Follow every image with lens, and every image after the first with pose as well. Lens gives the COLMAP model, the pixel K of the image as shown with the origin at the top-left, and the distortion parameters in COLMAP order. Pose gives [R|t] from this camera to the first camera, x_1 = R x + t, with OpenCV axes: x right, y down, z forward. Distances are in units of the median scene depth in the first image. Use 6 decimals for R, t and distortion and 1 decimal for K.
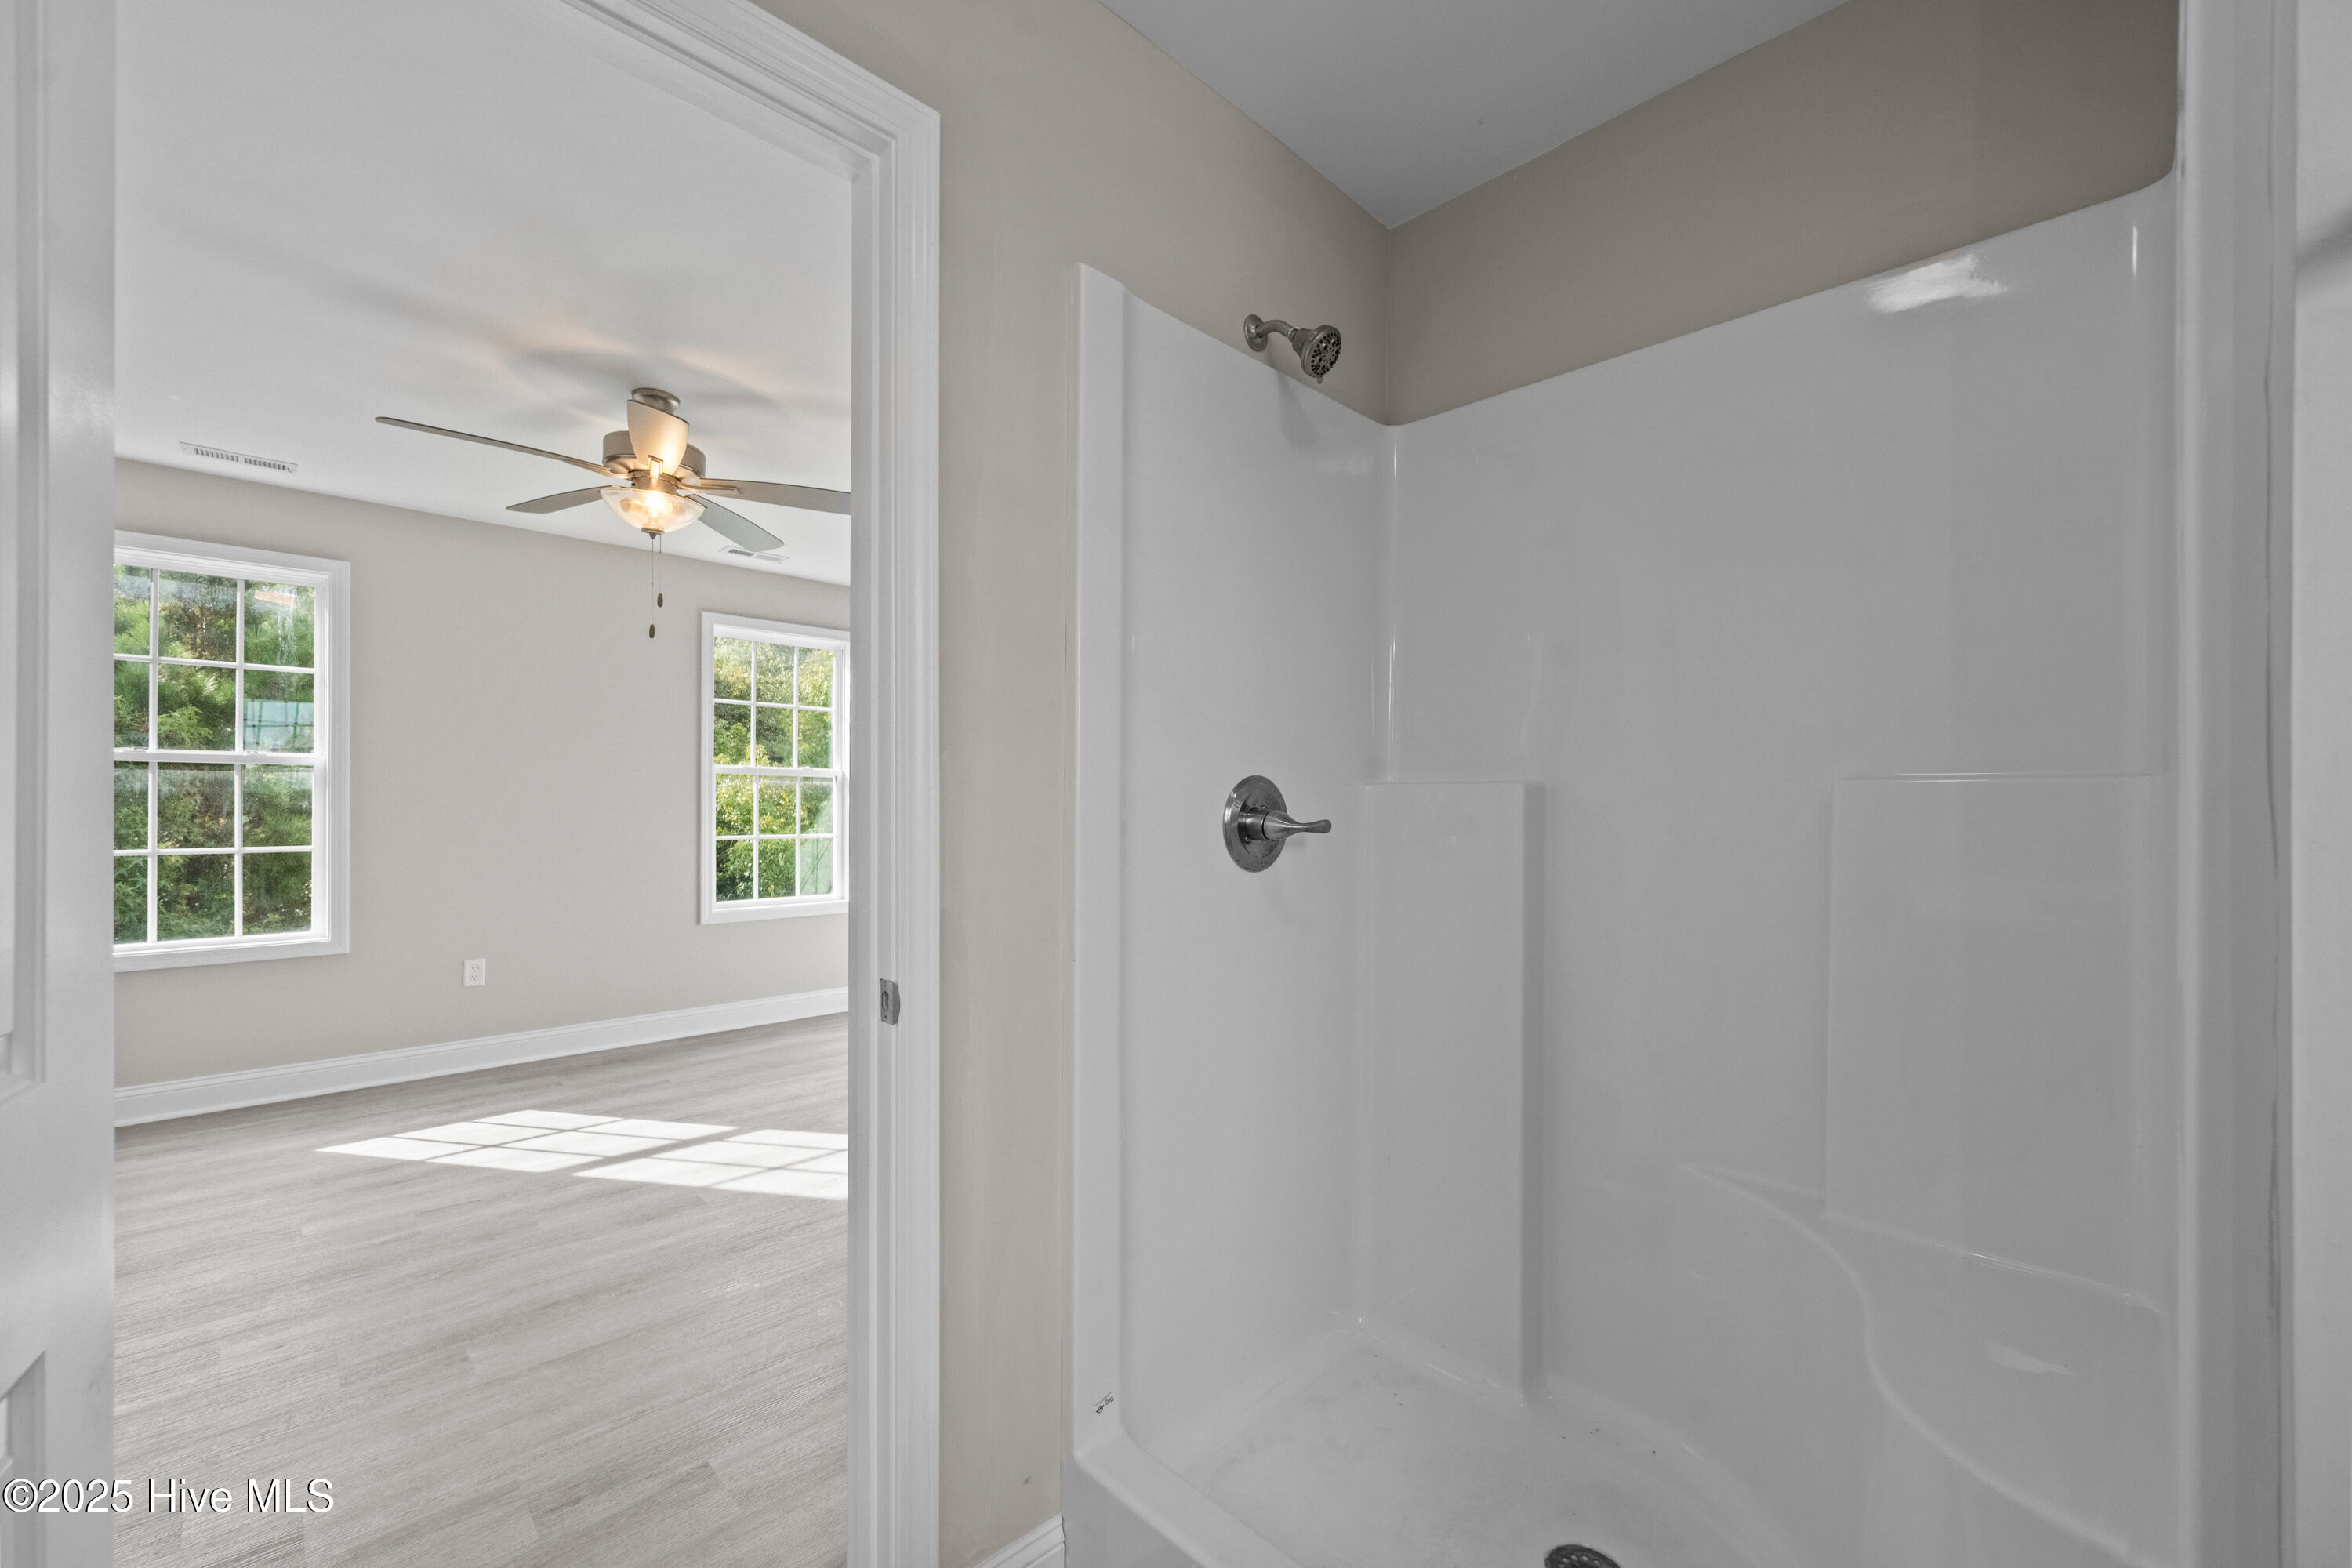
lens RADIAL K [[935.7, 0, 1175.1], [0, 935.7, 796.3], [0, 0, 1]] dist [-0.001682, 0.000031]
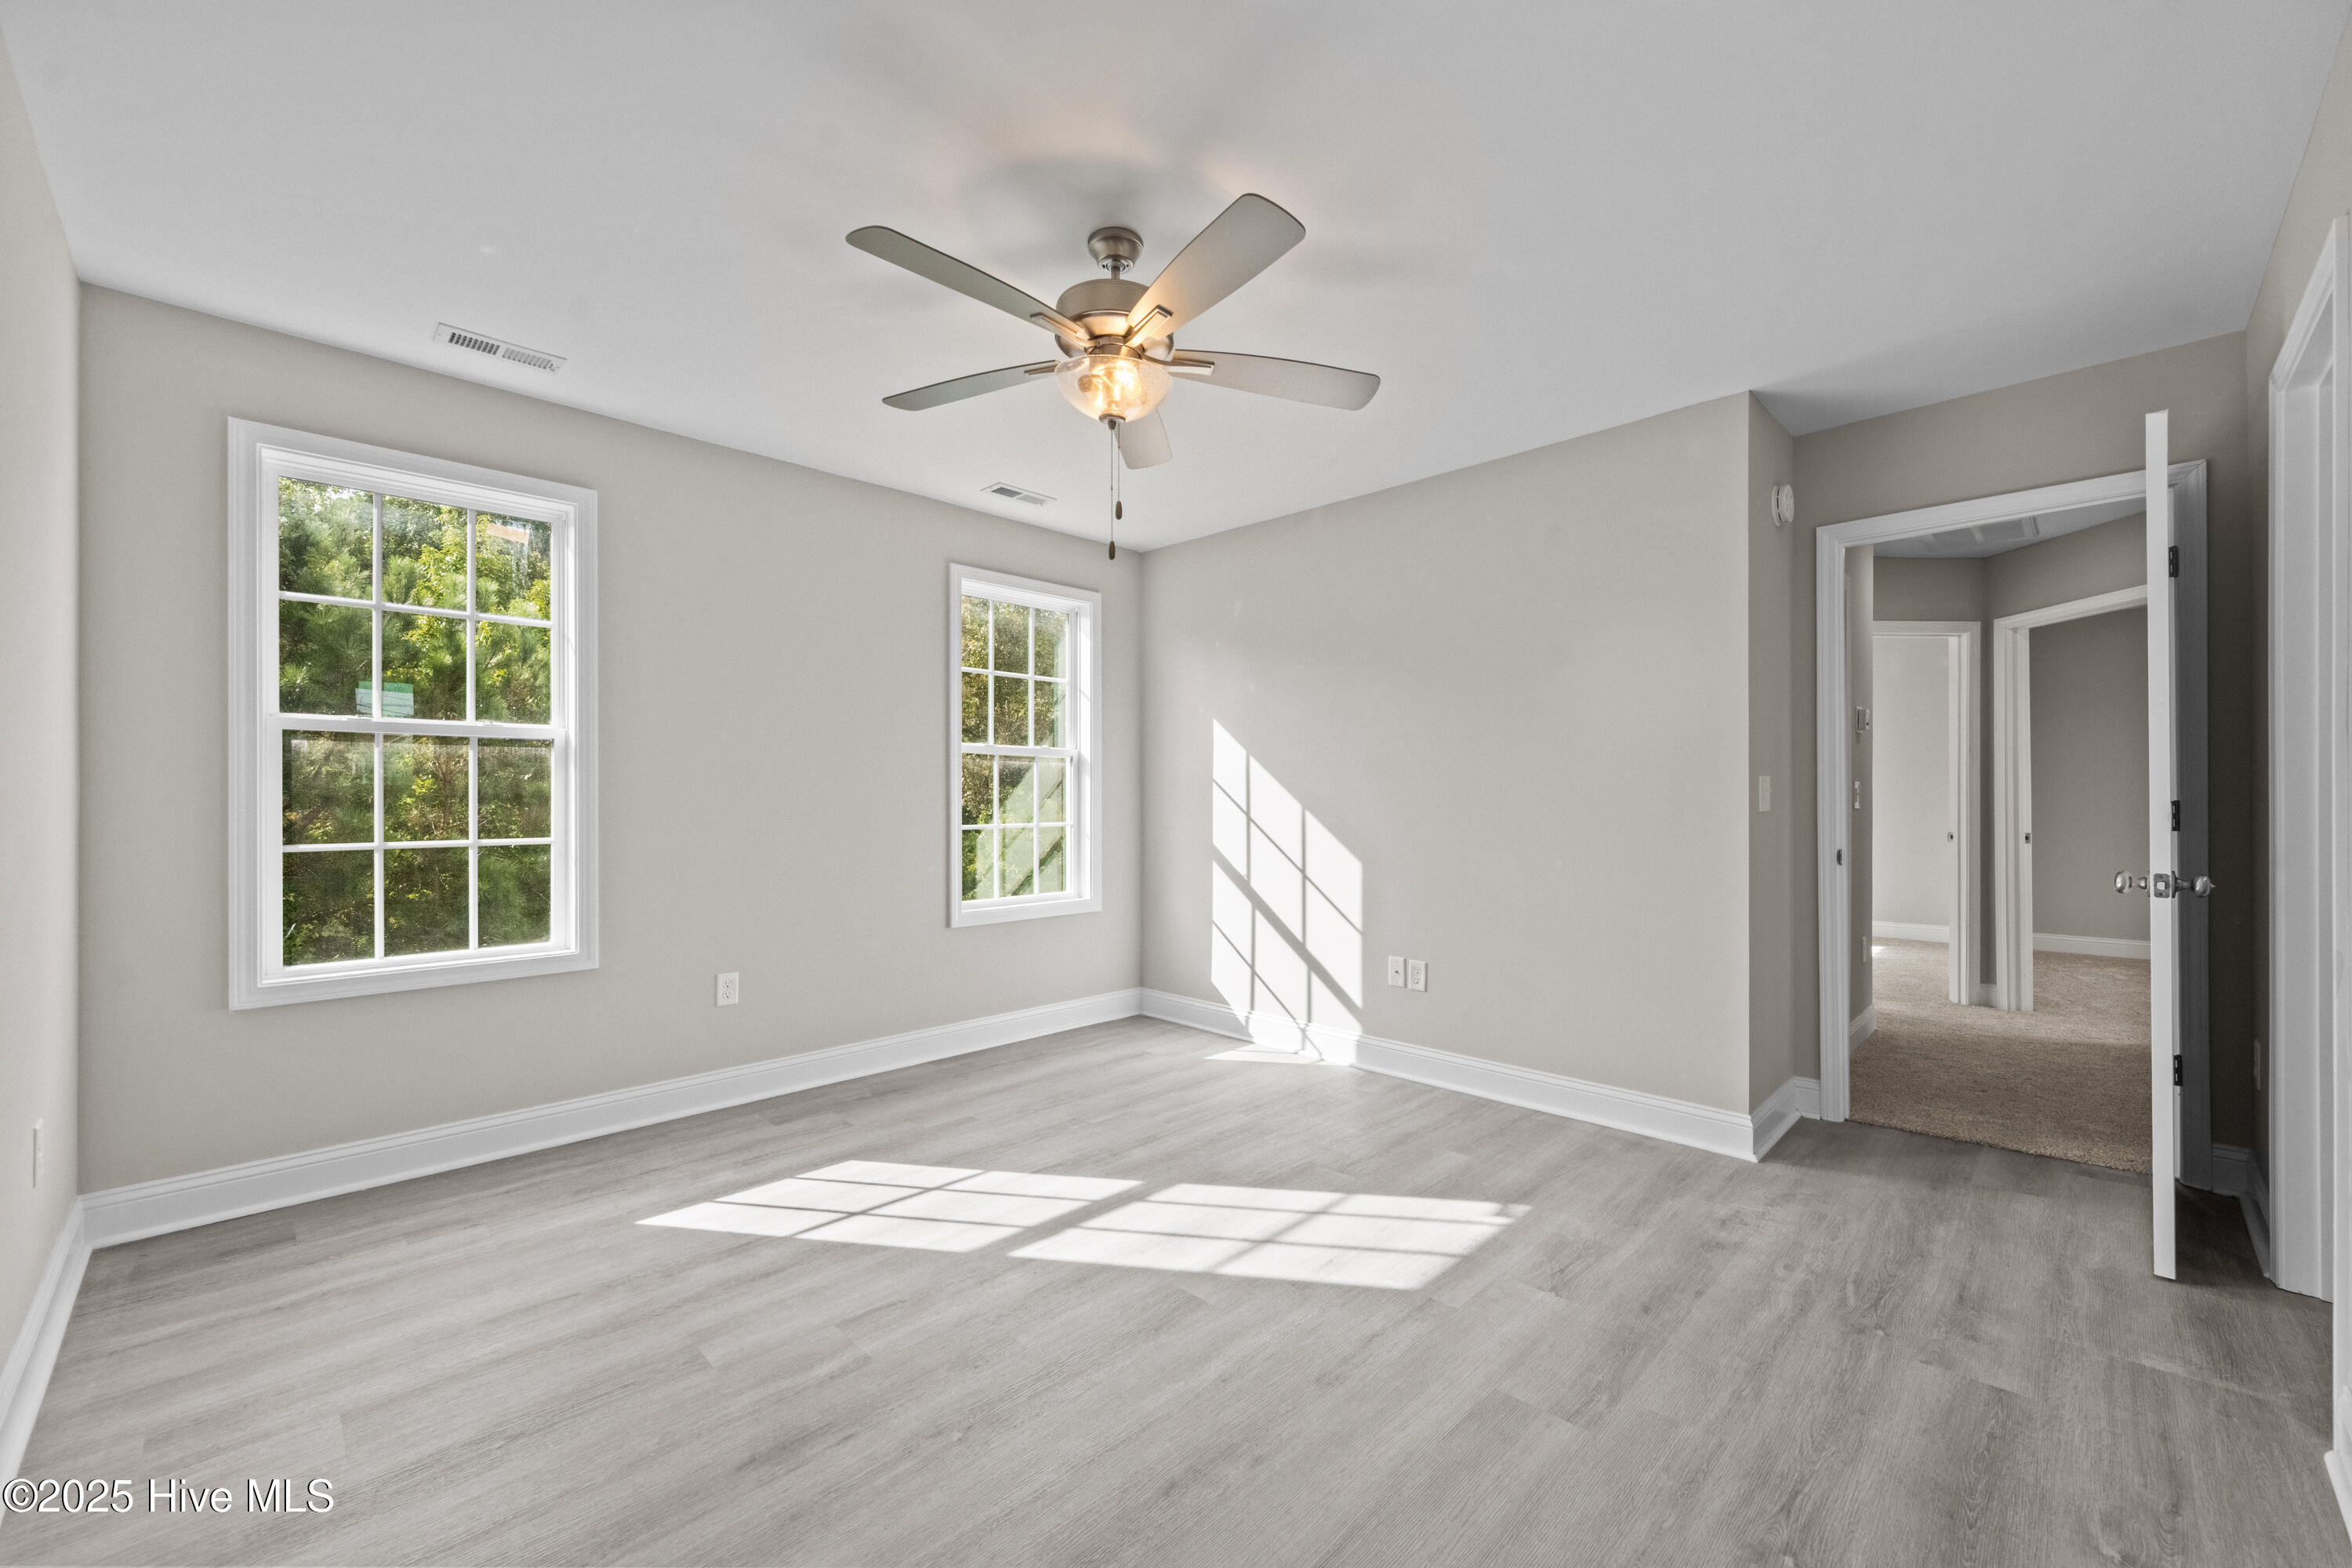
lens RADIAL K [[941.5, 0, 1170.5], [0, 941.5, 791.4], [0, 0, 1]] dist [0.010340, -0.000109]
pose [[0.999921, -0.009069, 0.008719, -0.417544], [0.009097, 0.999954, -0.003159, 0.021513], [-0.008690, 0.003238, 0.999957, 0.178965]]
